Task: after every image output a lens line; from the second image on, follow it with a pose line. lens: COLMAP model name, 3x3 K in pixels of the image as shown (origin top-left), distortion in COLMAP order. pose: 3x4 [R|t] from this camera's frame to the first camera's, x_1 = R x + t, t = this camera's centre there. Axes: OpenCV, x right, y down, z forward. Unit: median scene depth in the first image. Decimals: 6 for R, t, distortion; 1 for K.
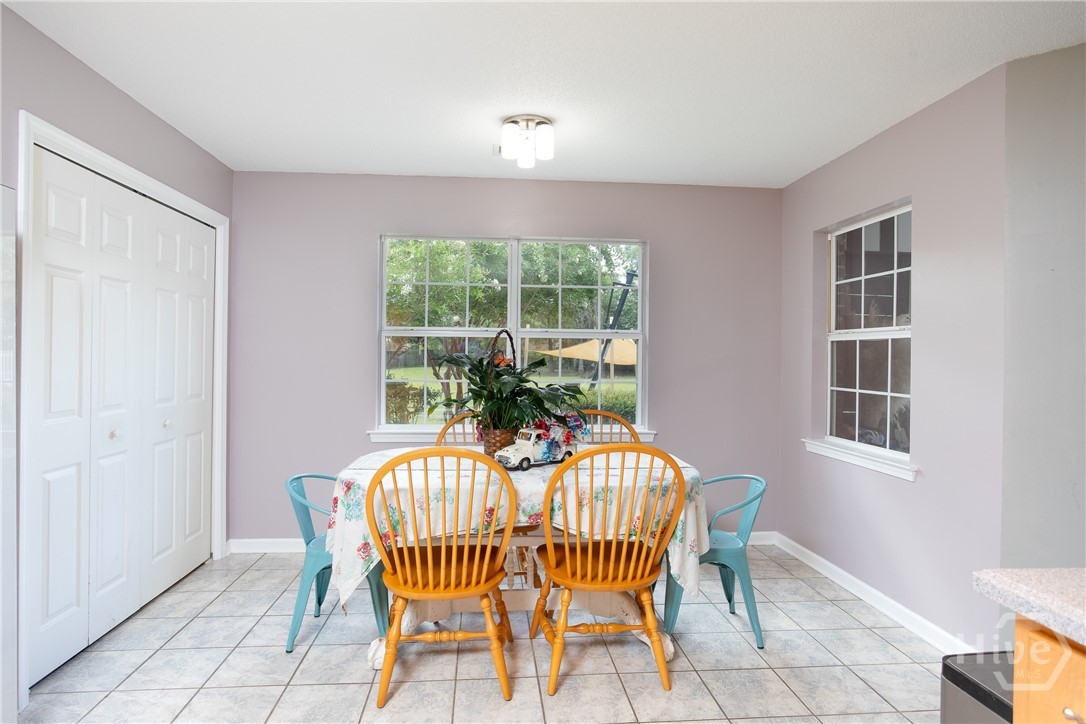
lens RADIAL K [[592.6, 0, 543.0], [0, 592.6, 362.0], [0, 0, 1]] dist [-0.050930, 0.000403]
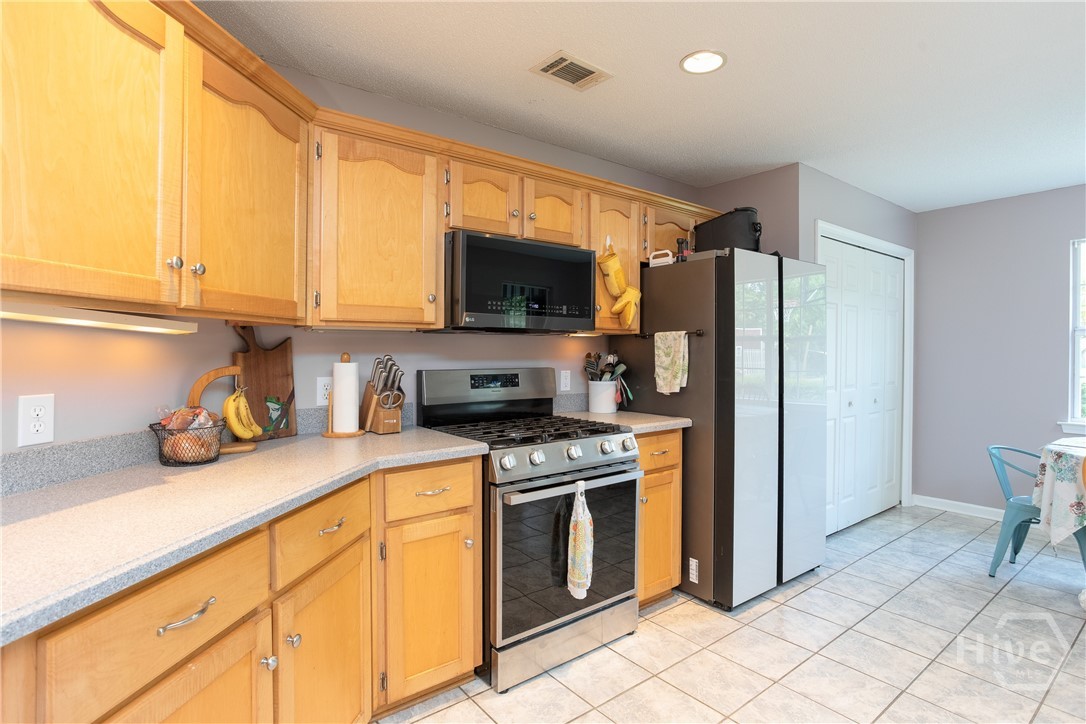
lens RADIAL K [[528.7, 0, 542.7], [0, 528.7, 352.0], [0, 0, 1]] dist [-0.040228, 0.020116]
pose [[0.518390, -0.008772, -0.855099, 0.044902], [-0.004061, 0.999911, -0.012719, 0.004500], [0.855134, 0.010066, 0.518308, -0.462226]]
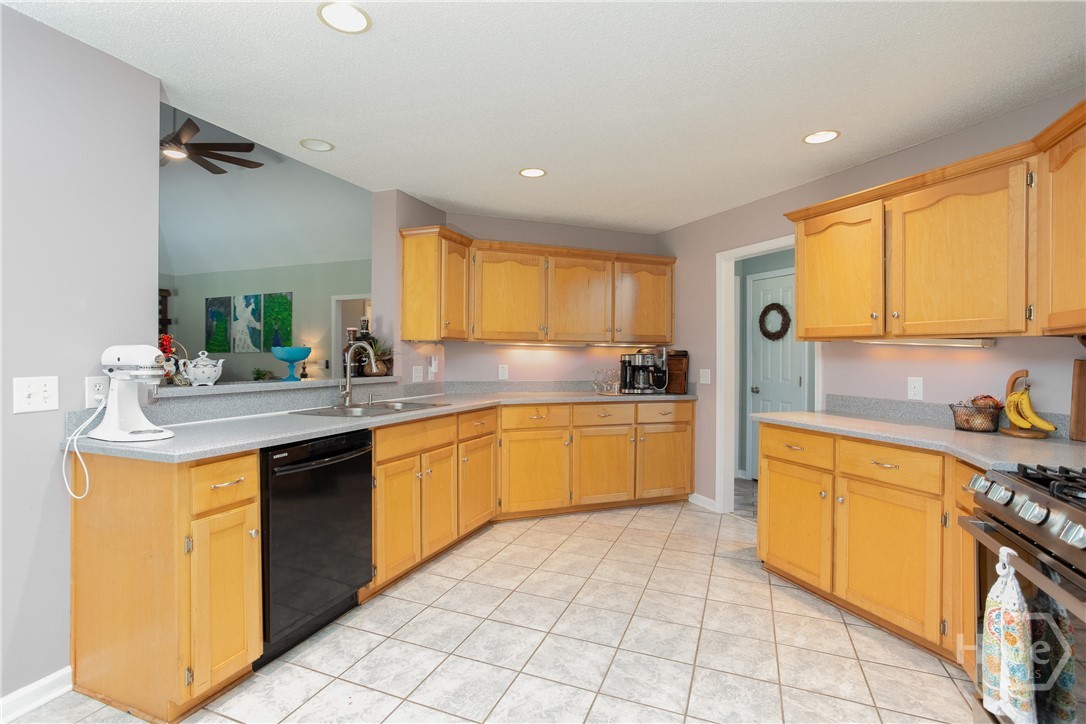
lens RADIAL K [[528.7, 0, 542.7], [0, 528.7, 352.0], [0, 0, 1]] dist [-0.040228, 0.020116]
pose [[-0.894540, -0.014910, 0.446739, -0.409356], [-0.011568, 0.999881, 0.010207, -0.014297], [-0.446838, 0.003963, -0.894606, 0.680623]]
